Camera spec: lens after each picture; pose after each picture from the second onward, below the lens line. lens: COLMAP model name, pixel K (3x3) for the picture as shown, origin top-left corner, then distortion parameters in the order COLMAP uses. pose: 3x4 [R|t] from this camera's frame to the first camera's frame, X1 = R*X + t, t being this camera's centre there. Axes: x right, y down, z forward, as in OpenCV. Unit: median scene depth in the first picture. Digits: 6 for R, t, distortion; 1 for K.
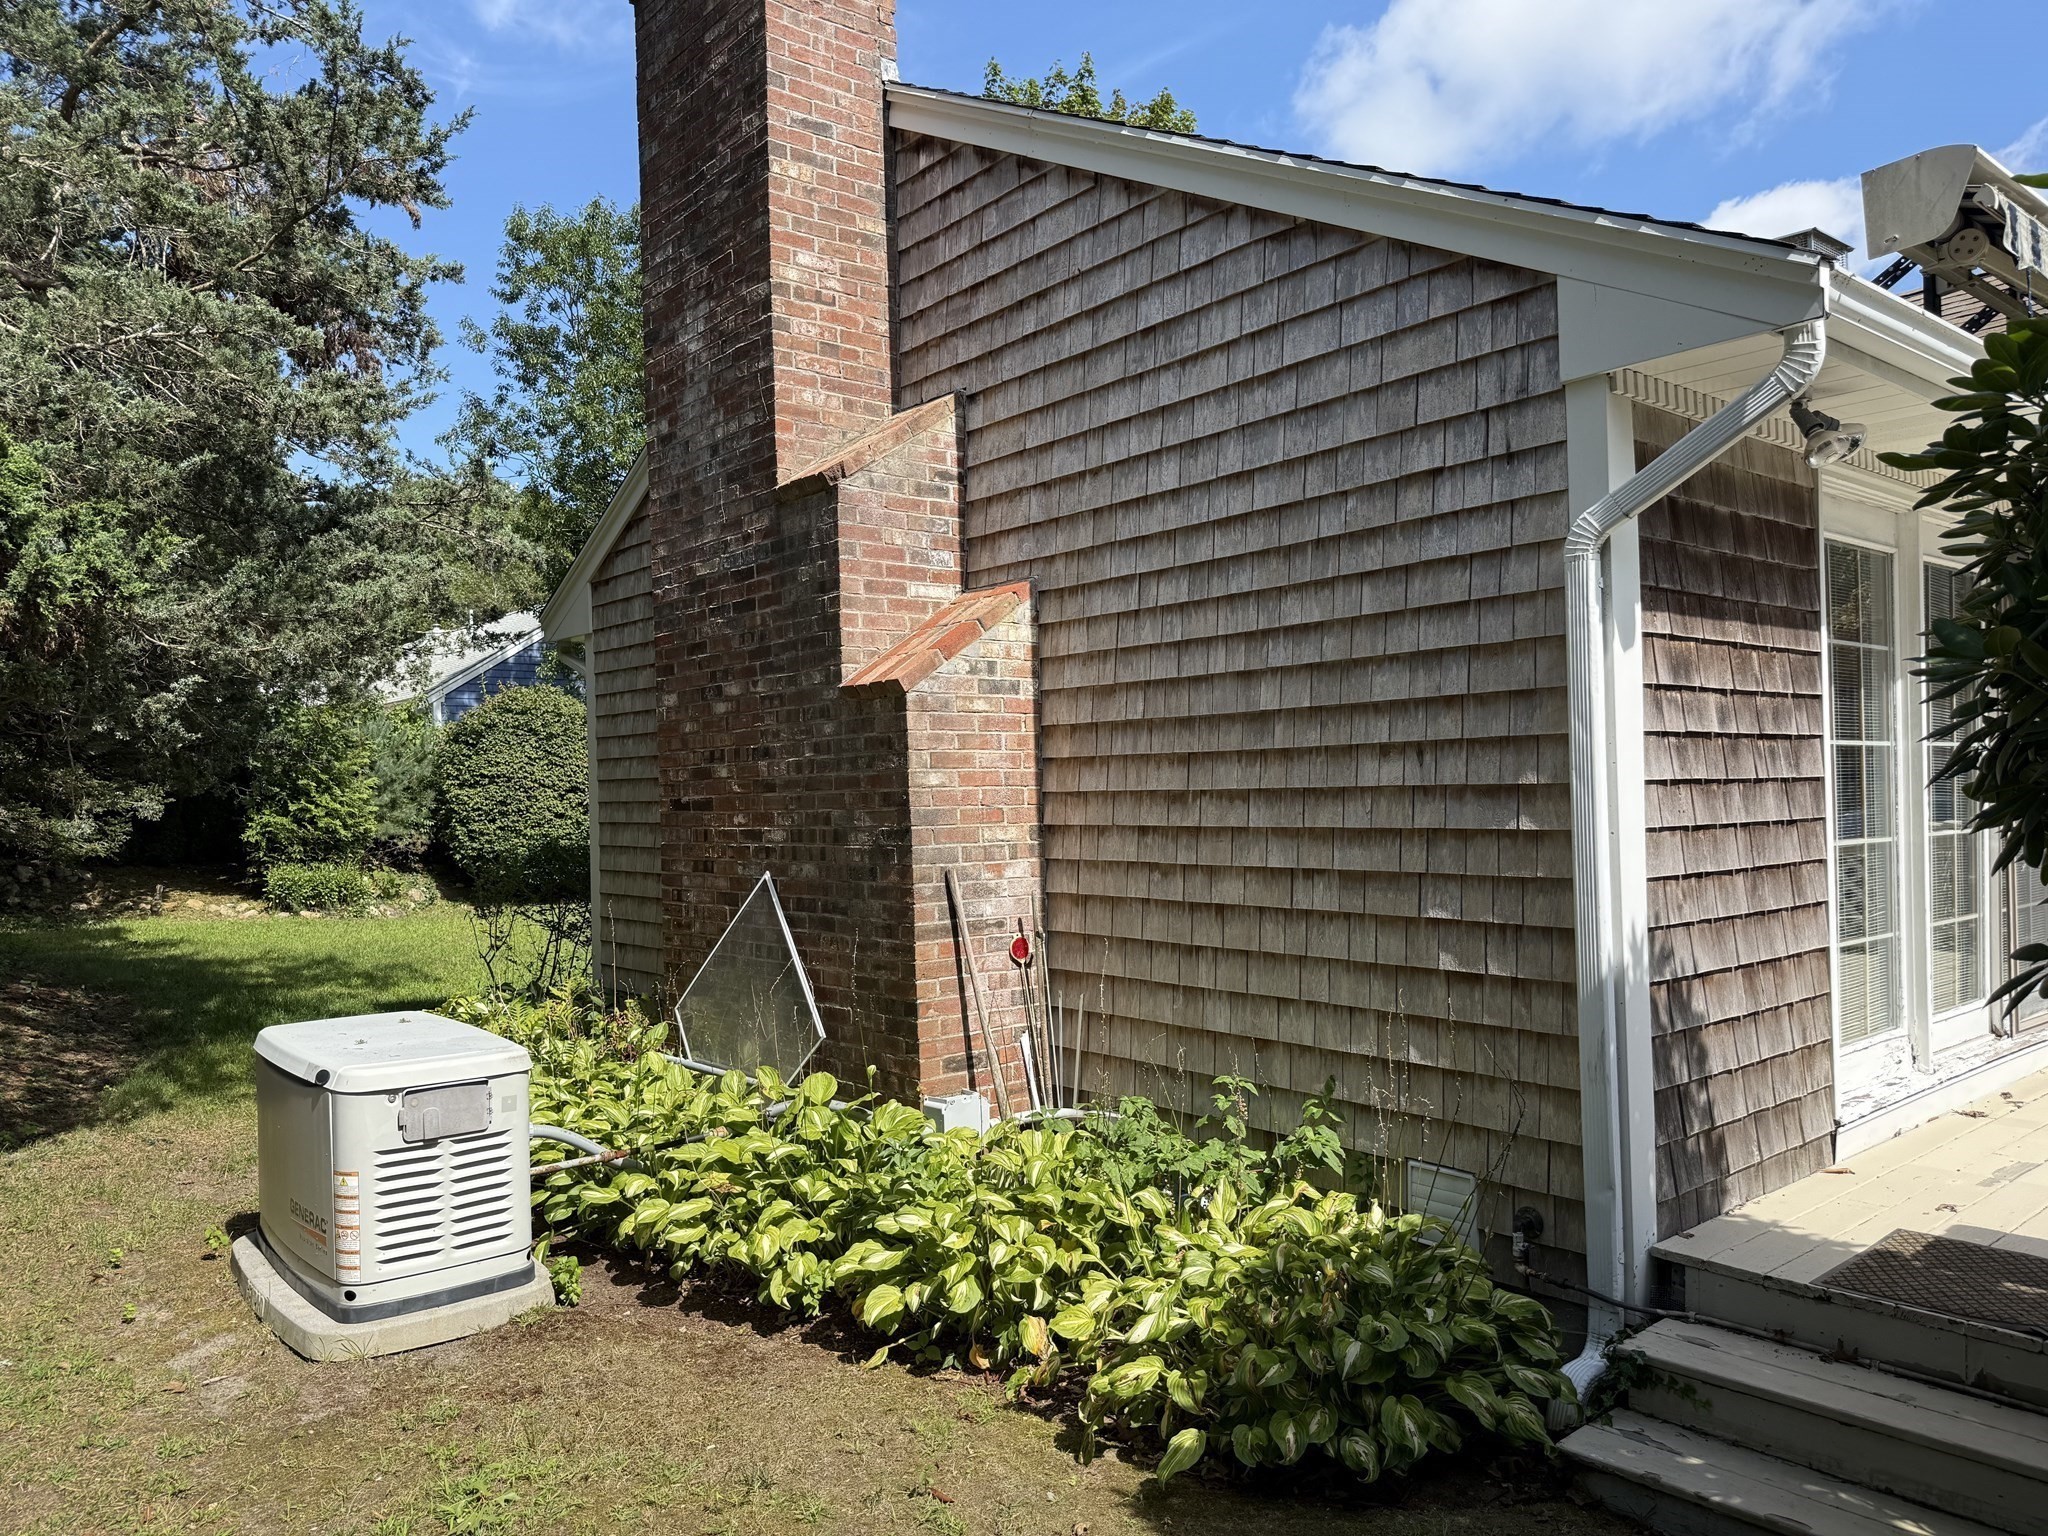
lens RADIAL K [[1433.4, 0, 1026.1], [0, 1433.4, 778.0], [0, 0, 1]] dist [0.003468, -0.001513]
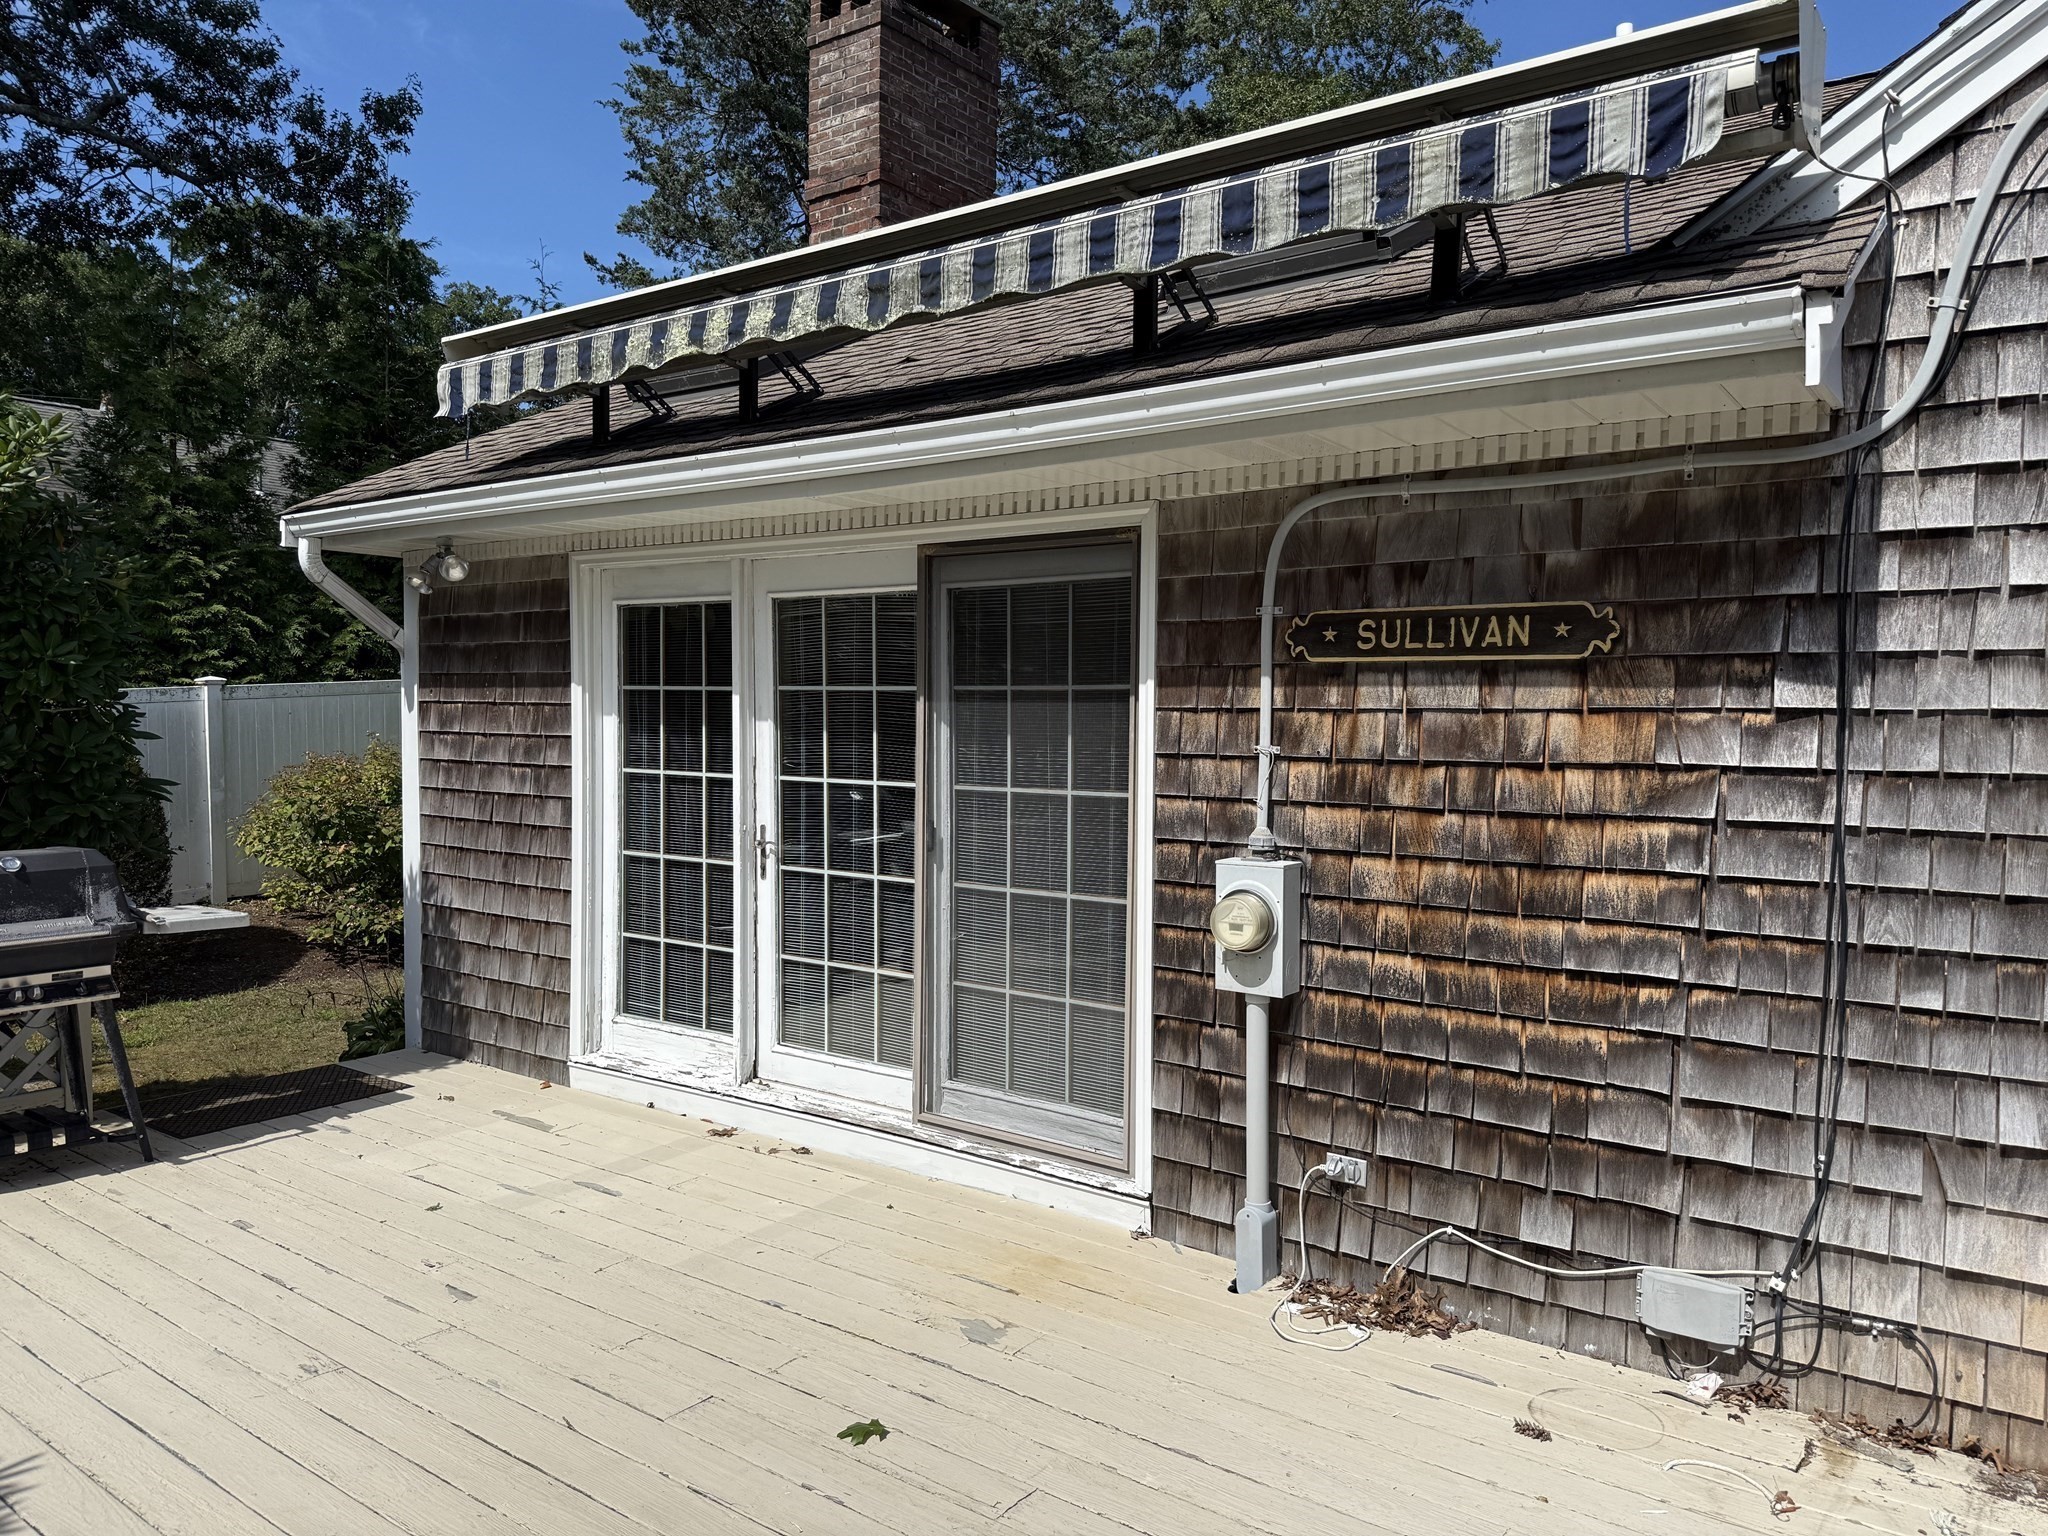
lens RADIAL K [[1433.4, 0, 1026.0], [0, 1433.4, 763.6], [0, 0, 1]] dist [0.003468, -0.001513]
pose [[0.244018, 0.057372, -0.968072, 2.135951], [-0.002667, 0.998284, 0.058490, -0.121676], [0.969767, -0.011691, 0.243752, 1.201162]]
